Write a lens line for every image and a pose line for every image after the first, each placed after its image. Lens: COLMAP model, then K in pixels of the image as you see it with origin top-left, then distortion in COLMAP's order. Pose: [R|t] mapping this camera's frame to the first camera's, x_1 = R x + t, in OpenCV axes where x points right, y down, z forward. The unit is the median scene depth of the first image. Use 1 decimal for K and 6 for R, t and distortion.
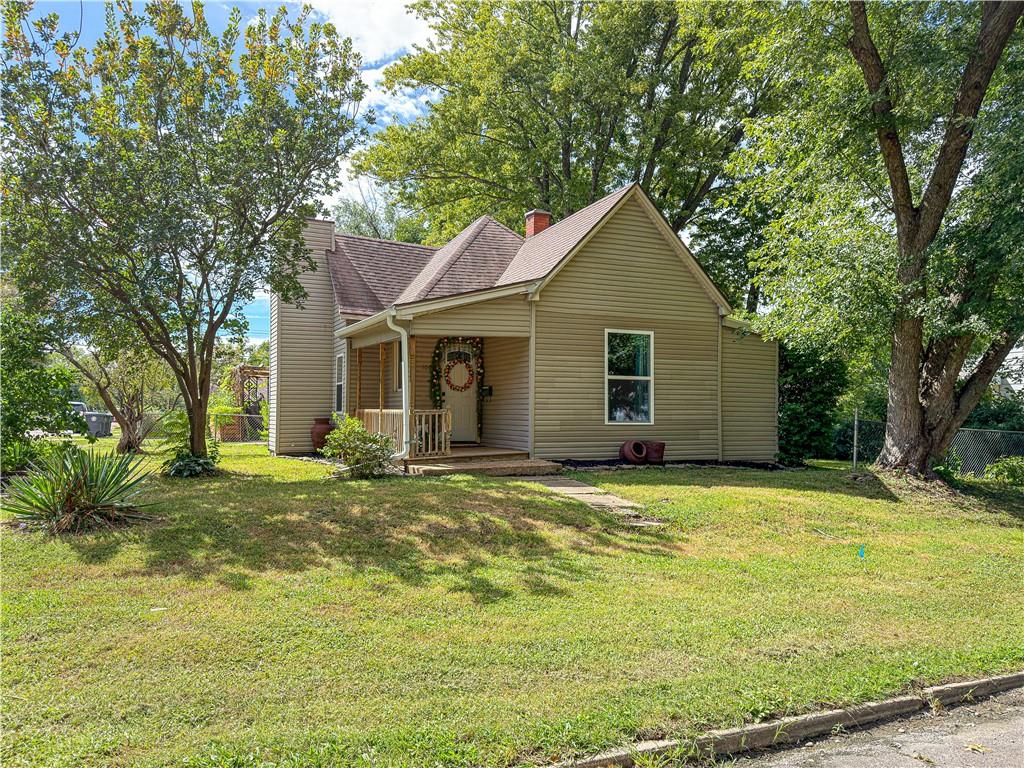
lens RADIAL K [[719.7, 0, 510.9], [0, 719.7, 386.3], [0, 0, 1]] dist [0.000011, 0.000000]
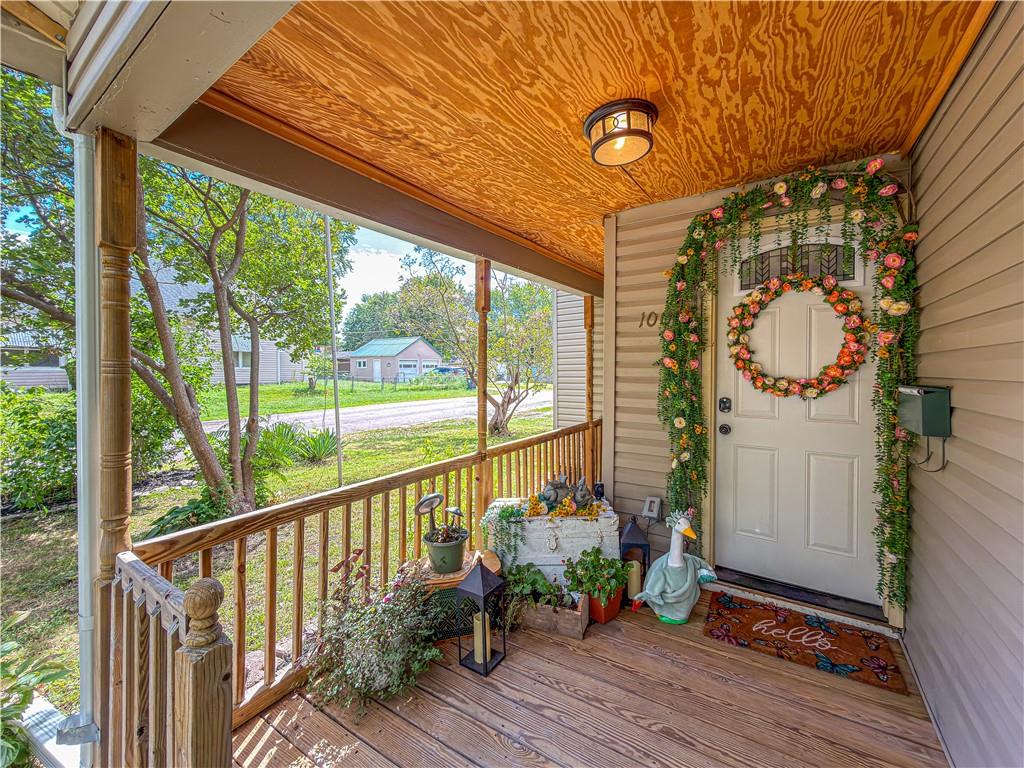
lens RADIAL K [[412.2, 0, 510.7], [0, 412.2, 376.9], [0, 0, 1]] dist [0.000798, 0.000027]
pose [[0.542903, 0.000436, -0.839795, -0.001313], [0.021316, 0.999671, 0.014299, -0.005000], [0.839525, -0.025664, 0.542715, 0.836847]]
